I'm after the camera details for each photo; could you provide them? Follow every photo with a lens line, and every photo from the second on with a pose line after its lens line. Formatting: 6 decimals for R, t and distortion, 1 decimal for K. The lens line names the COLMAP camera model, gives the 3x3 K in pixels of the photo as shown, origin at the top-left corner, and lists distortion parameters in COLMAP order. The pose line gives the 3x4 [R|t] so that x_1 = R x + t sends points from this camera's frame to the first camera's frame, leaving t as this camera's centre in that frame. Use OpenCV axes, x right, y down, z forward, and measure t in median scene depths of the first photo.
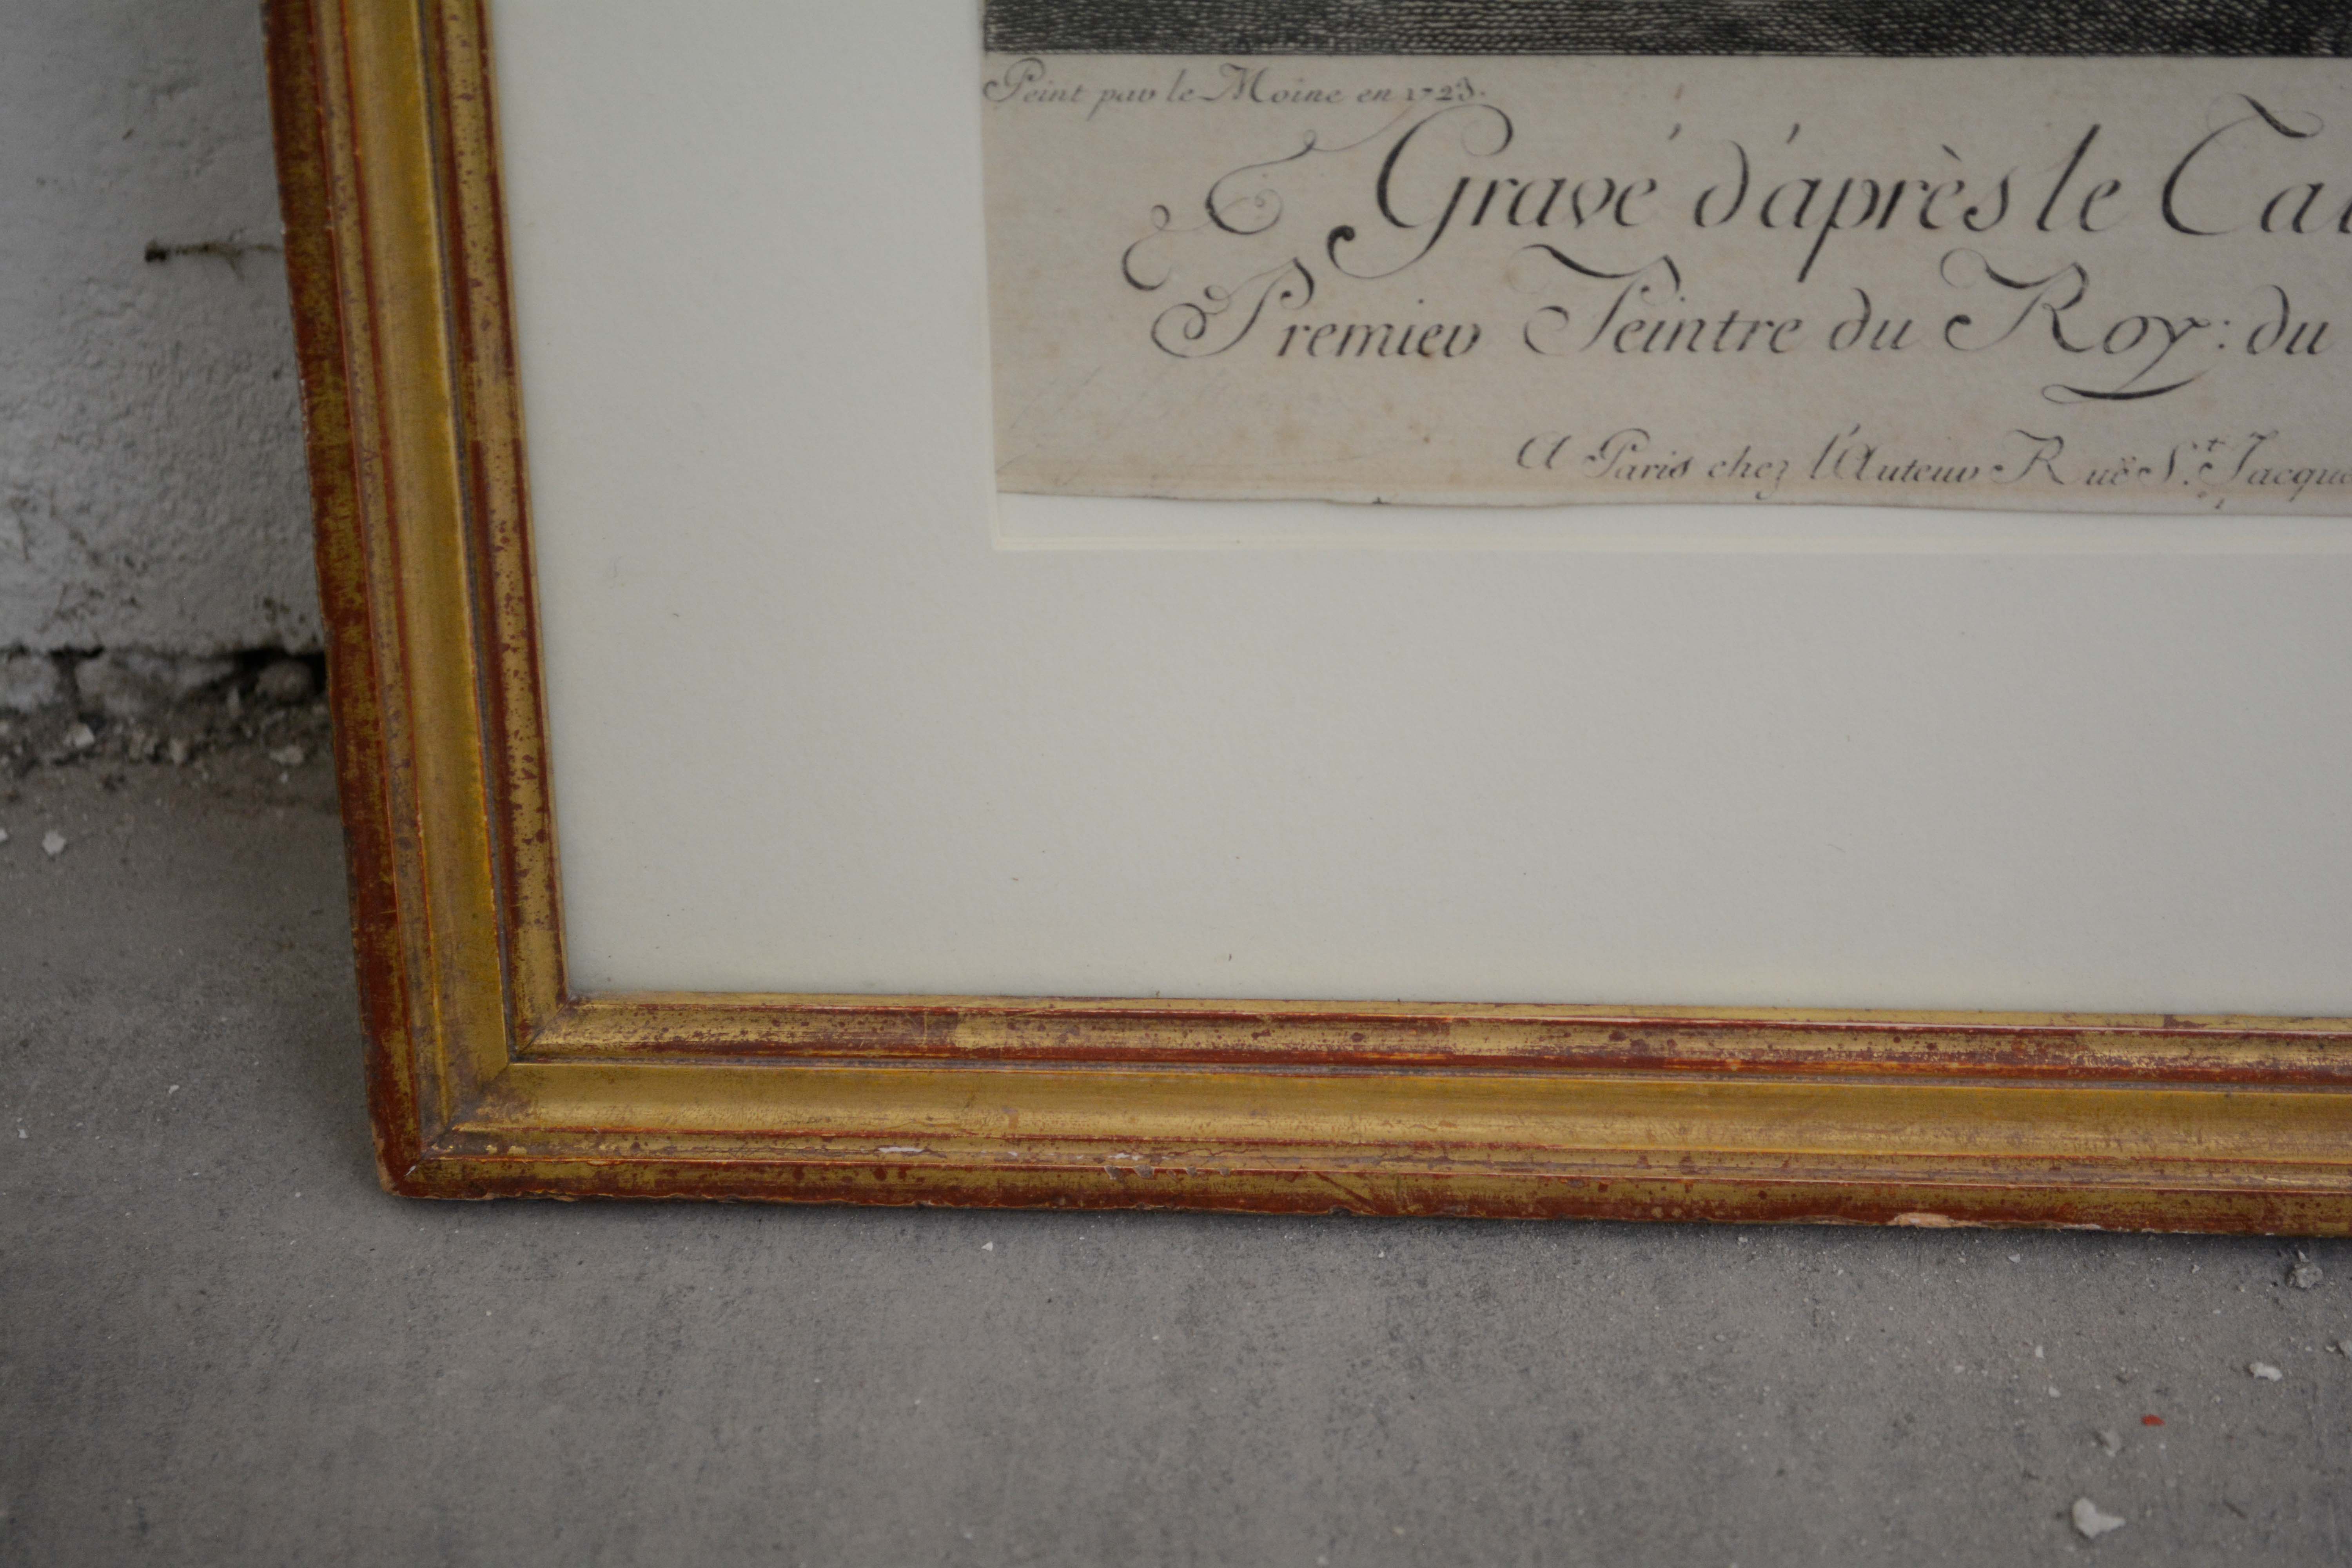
lens RADIAL K [[5097.2, 0, 1163.3], [0, 5097.2, 792.9], [0, 0, 1]] dist [0.038446, 0.000000]
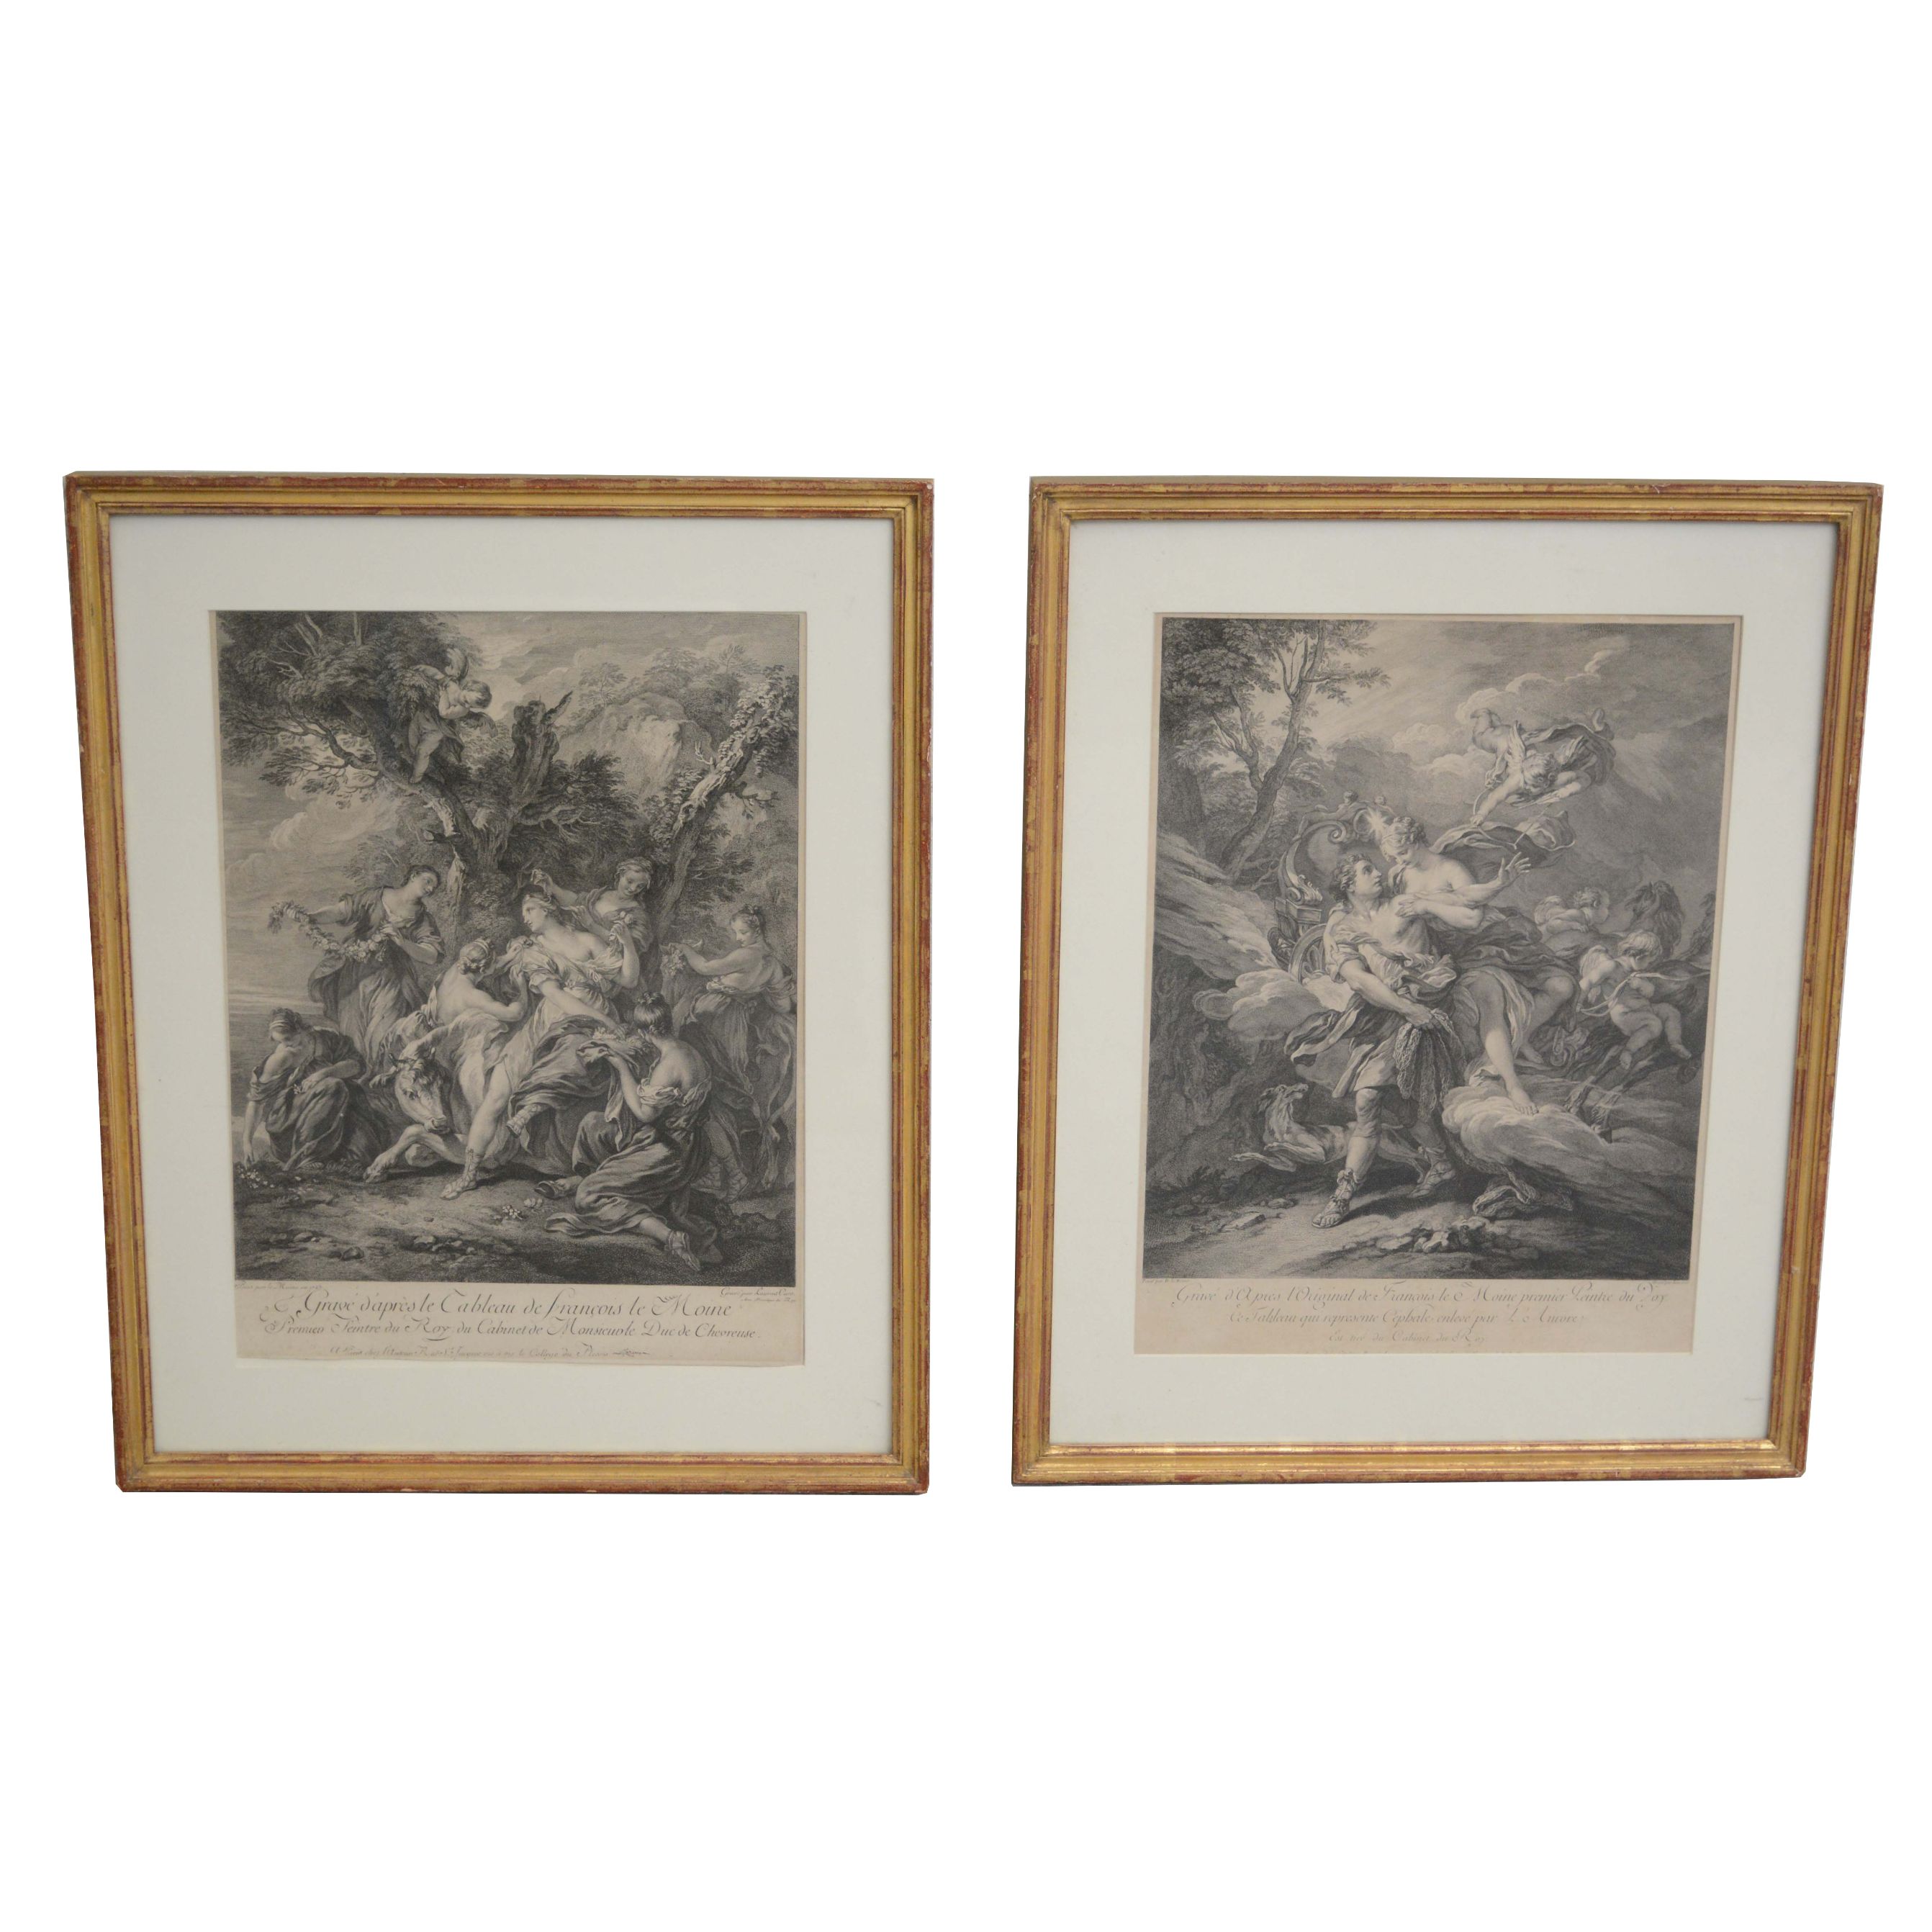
lens RADIAL K [[3896.3, 0, 1017.3], [0, 3896.3, 1067.1], [0, 0, 1]] dist [-0.008620, 0.000000]
pose [[0.991323, 0.007454, 0.131235, 0.252493], [0.011034, 0.990148, -0.139589, 0.230900], [-0.130982, 0.139826, 0.981475, -3.339673]]
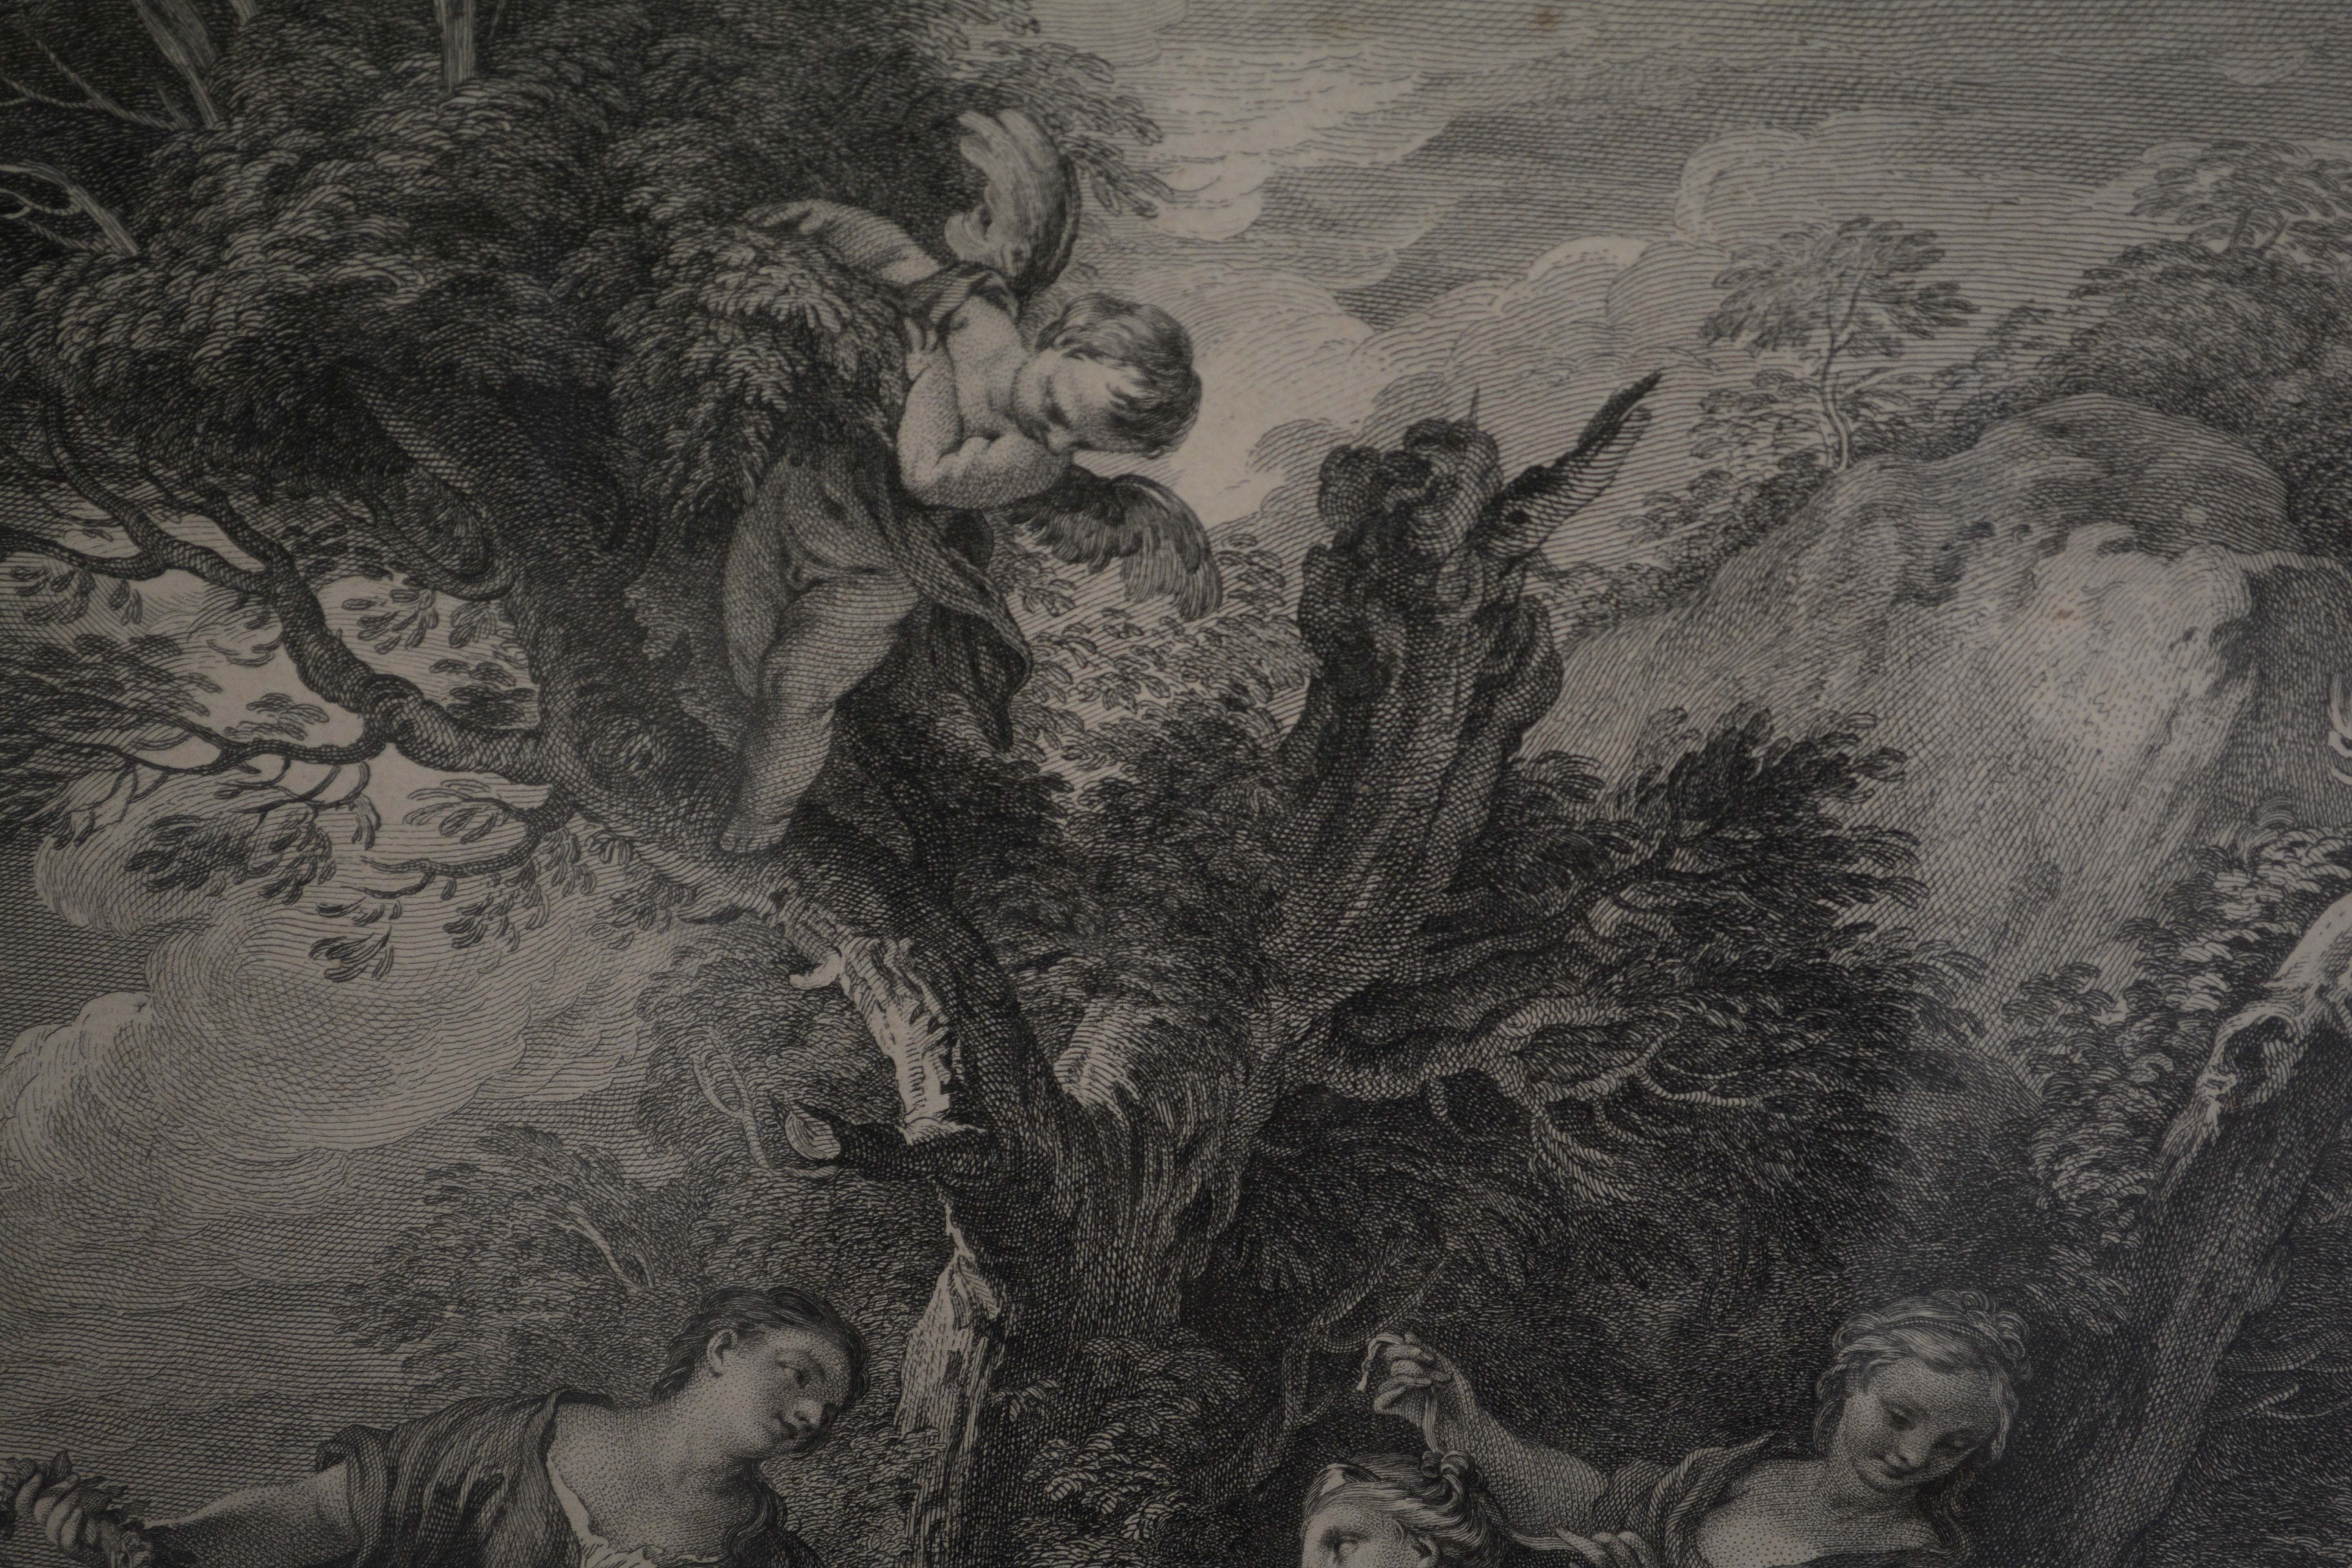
lens RADIAL K [[5259.8, 0, 1181.5], [0, 5259.8, 763.9], [0, 0, 1]] dist [0.039628, 0.000000]
pose [[0.995297, 0.039184, 0.088594, 0.151576], [-0.026805, 0.990231, -0.136834, -0.531357], [-0.093091, 0.133816, 0.986624, -0.252124]]
